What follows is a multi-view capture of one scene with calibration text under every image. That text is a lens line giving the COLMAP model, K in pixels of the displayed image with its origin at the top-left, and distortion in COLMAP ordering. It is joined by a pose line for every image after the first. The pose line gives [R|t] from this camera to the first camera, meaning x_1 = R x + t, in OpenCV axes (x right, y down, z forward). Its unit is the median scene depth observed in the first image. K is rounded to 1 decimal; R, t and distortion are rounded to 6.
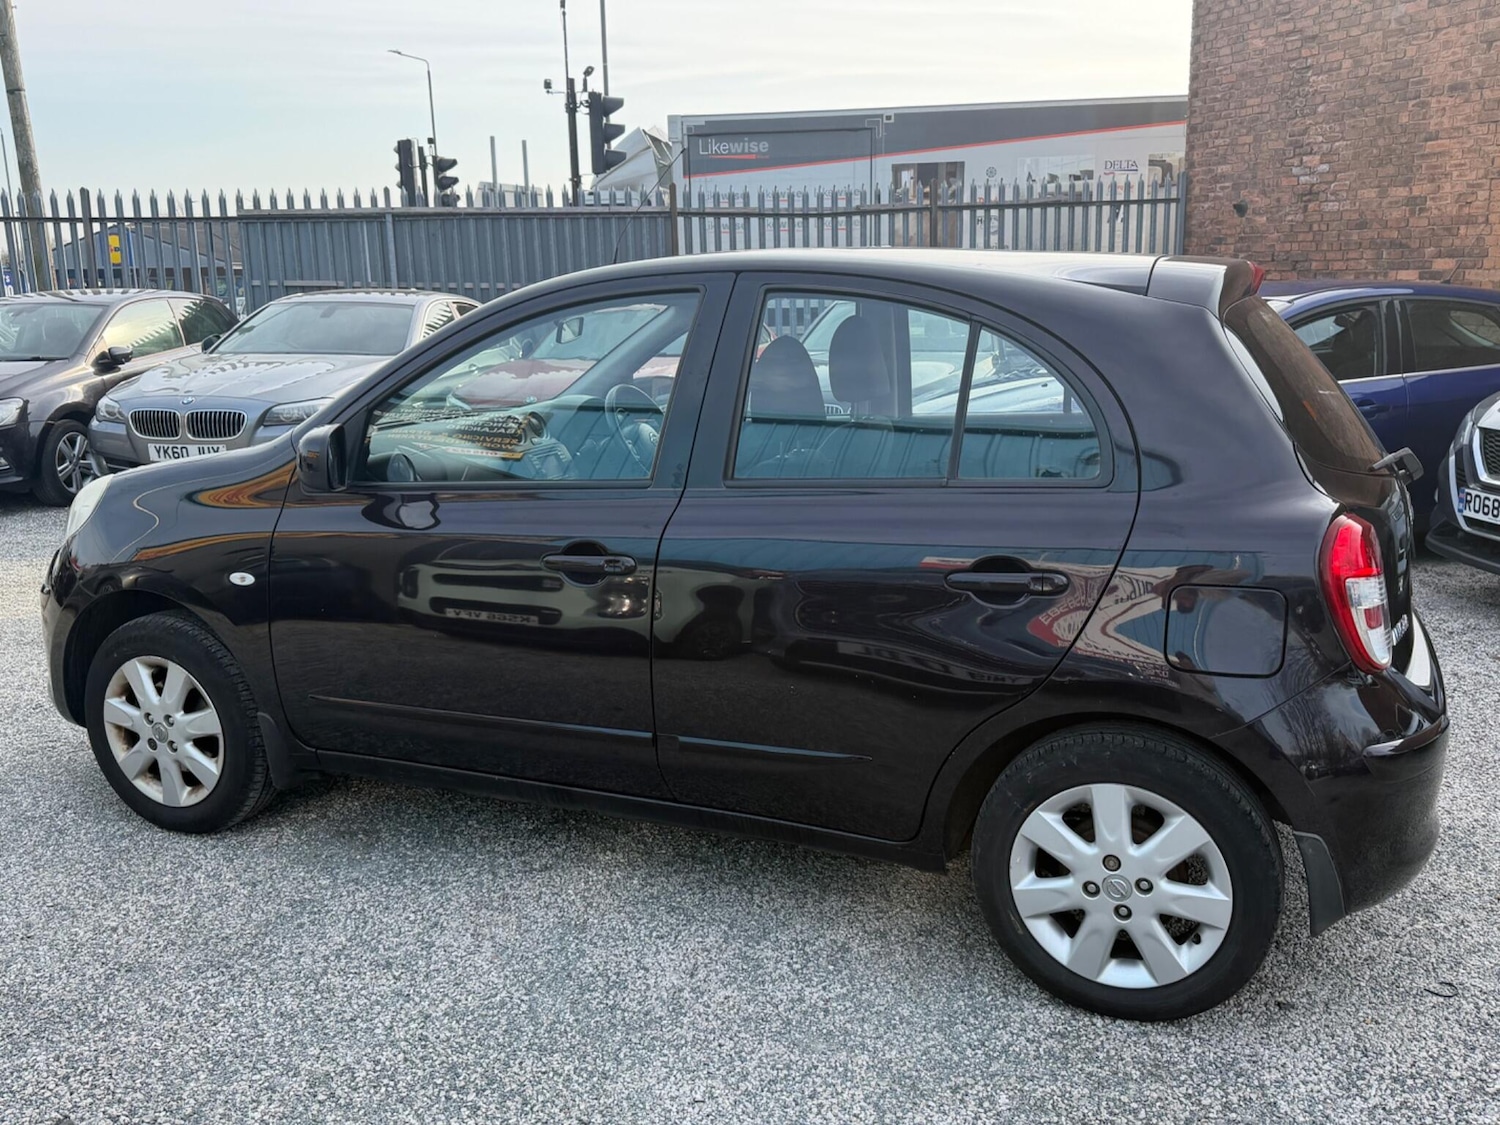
lens RADIAL K [[1299.7, 0, 754.5], [0, 1299.7, 539.4], [0, 0, 1]] dist [0.064321, -0.102517]
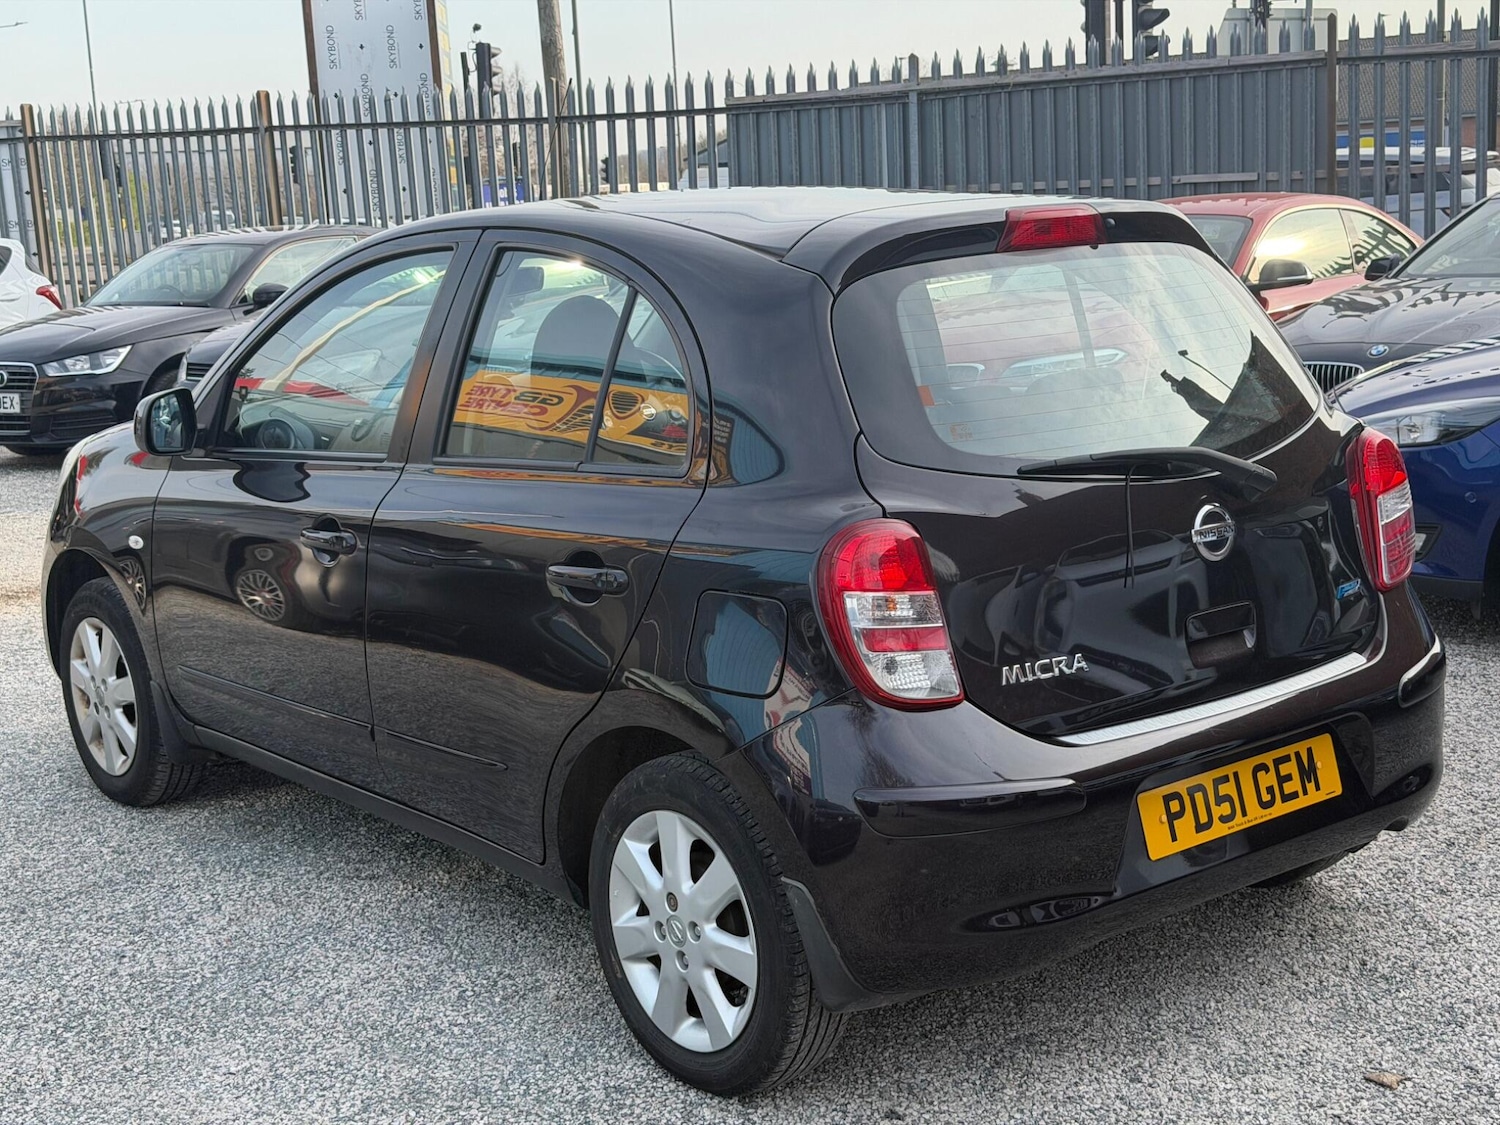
lens RADIAL K [[2056.4, 0, 750.0], [0, 2056.4, 562.5], [0, 0, 1]] dist [0.149348, -0.151940]
pose [[0.882567, 0.058063, -0.466588, 0.226877], [-0.059031, 0.998177, 0.012557, -0.000492], [0.466466, 0.016461, 0.884386, -0.050142]]
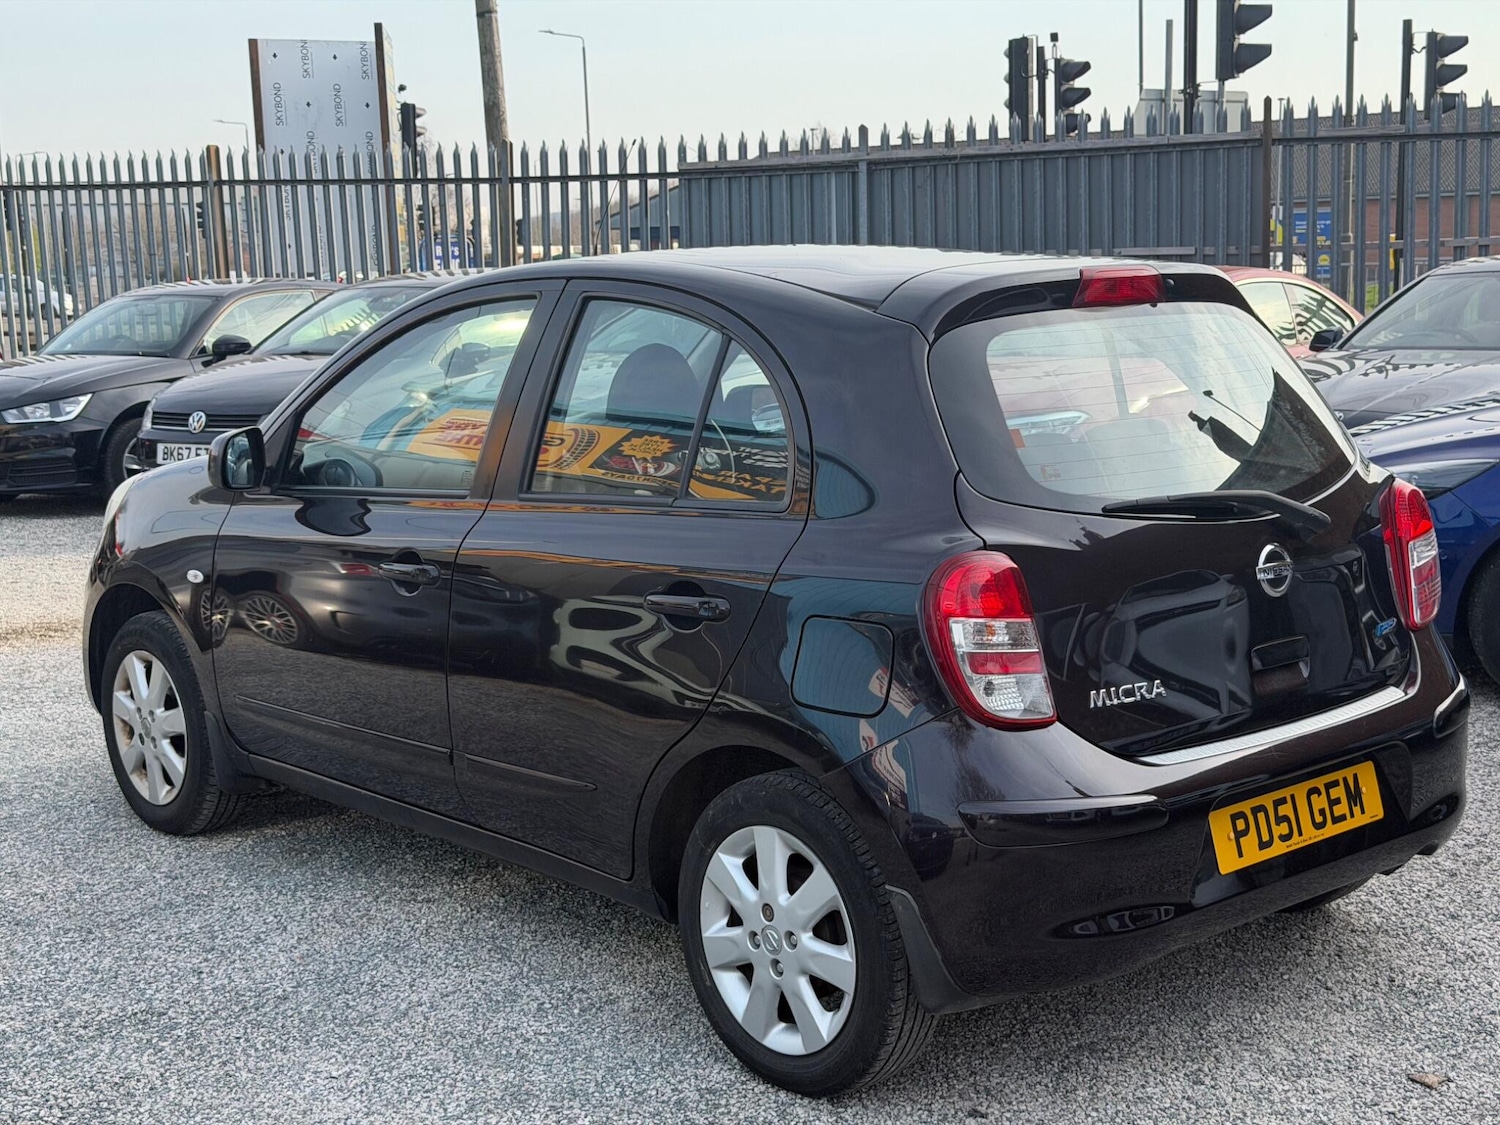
lens RADIAL K [[2050.5, 0, 751.5], [0, 2050.5, 581.5], [0, 0, 1]] dist [0.184858, -0.333908]
pose [[0.903745, 0.058853, -0.424006, 0.207437], [-0.070881, 0.997405, -0.012638, 0.007237], [0.422162, 0.041476, 0.905571, -0.083017]]
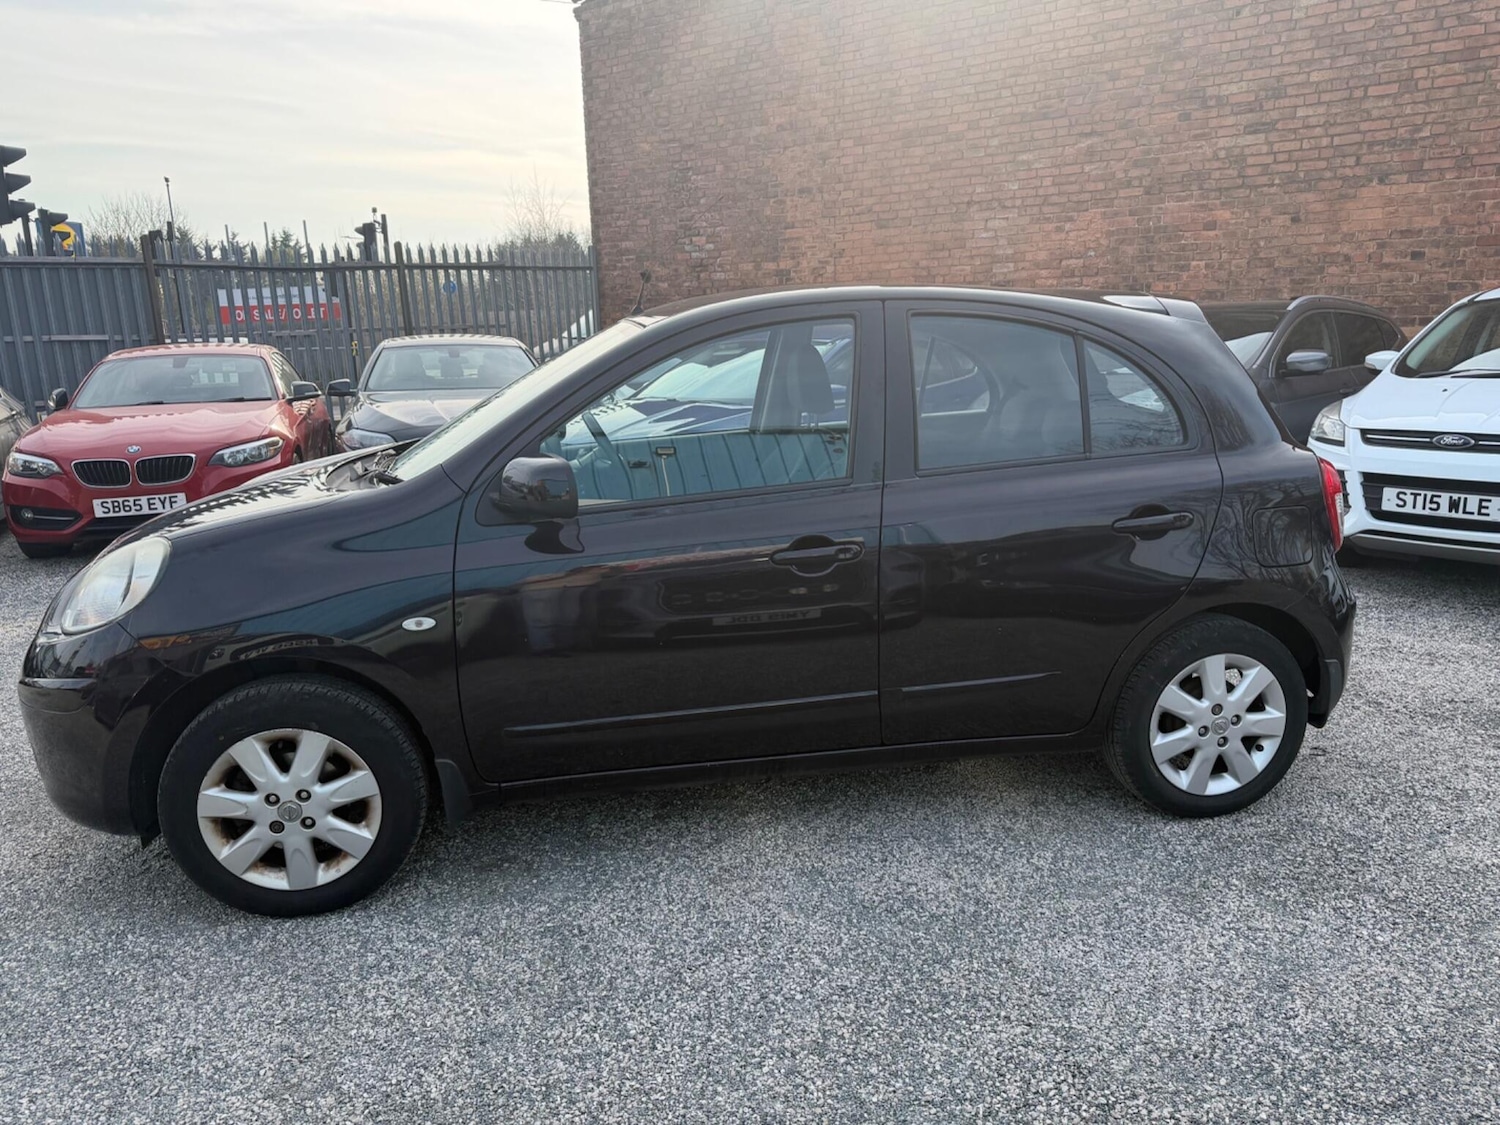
lens RADIAL K [[1114.1, 0, 750.0], [0, 1114.1, 562.5], [0, 0, 1]] dist [0.001671, -0.002562]
pose [[0.833446, -0.118639, 0.539716, -0.190086], [0.118214, 0.992350, 0.035585, -0.004467], [-0.539809, 0.034144, 0.841095, 0.056426]]
